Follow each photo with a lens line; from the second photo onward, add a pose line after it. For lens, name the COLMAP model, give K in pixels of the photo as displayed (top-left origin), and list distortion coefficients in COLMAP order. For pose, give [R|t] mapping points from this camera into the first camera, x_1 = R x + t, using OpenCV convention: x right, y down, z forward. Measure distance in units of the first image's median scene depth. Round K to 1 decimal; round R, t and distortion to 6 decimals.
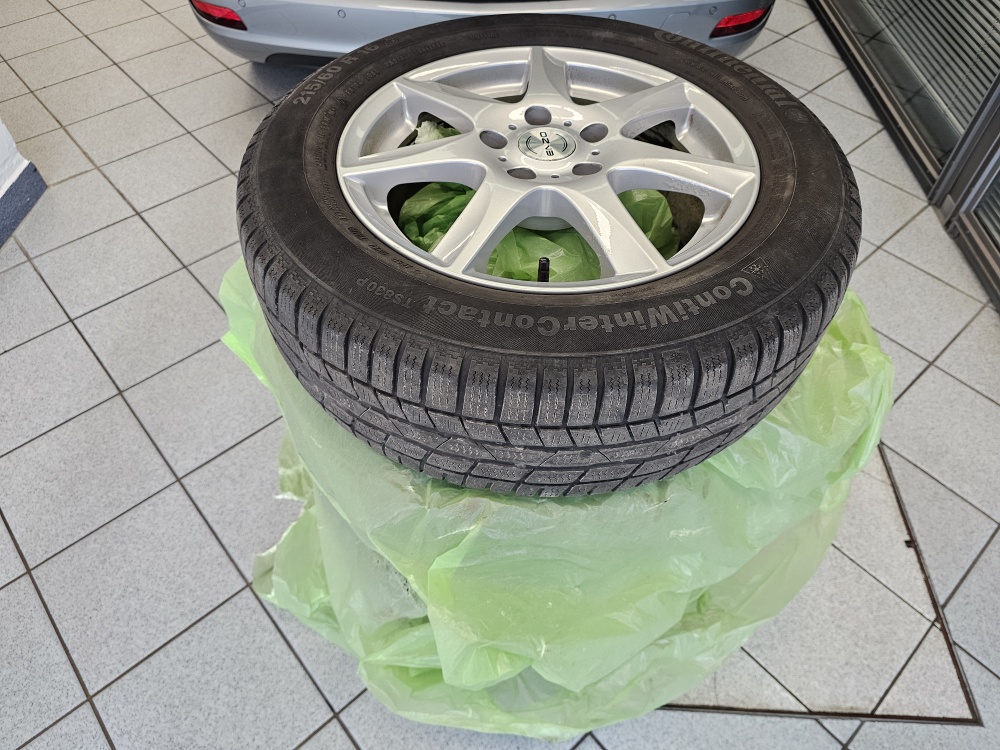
lens RADIAL K [[675.9, 0, 505.7], [0, 675.9, 375.6], [0, 0, 1]] dist [0.041389, -0.046743]
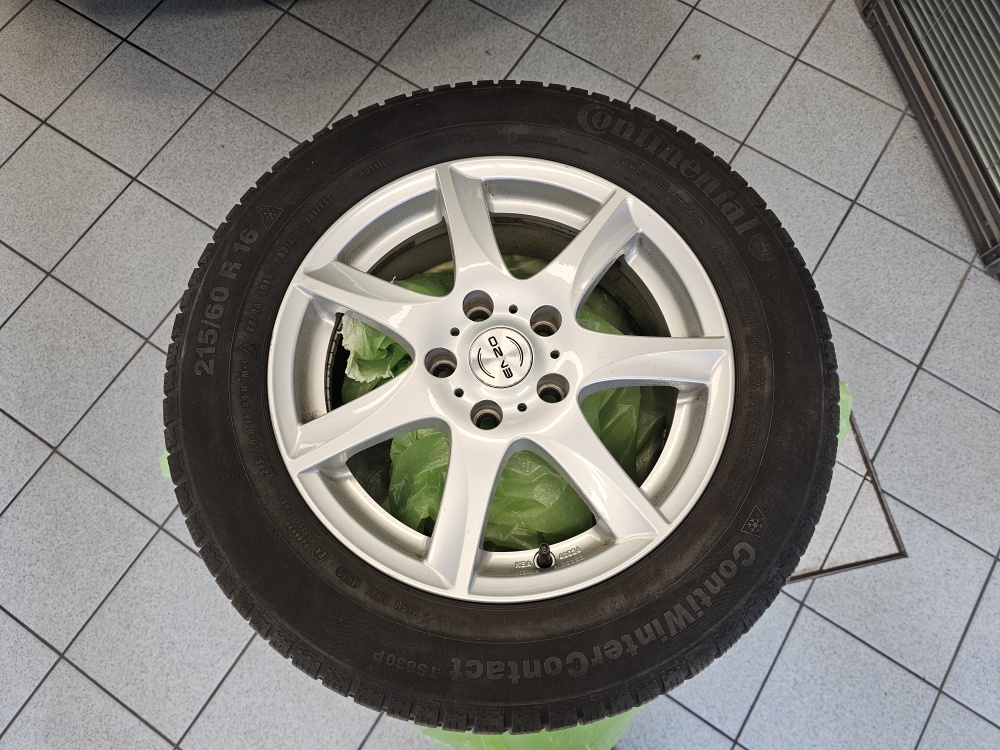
lens RADIAL K [[667.8, 0, 496.4], [0, 667.8, 360.1], [0, 0, 1]] dist [0.069983, -0.077950]
pose [[0.965578, -0.253026, 0.060310, 0.000435], [0.209019, 0.892768, 0.399095, -0.433744], [-0.154824, -0.372751, 0.914924, 0.120163]]
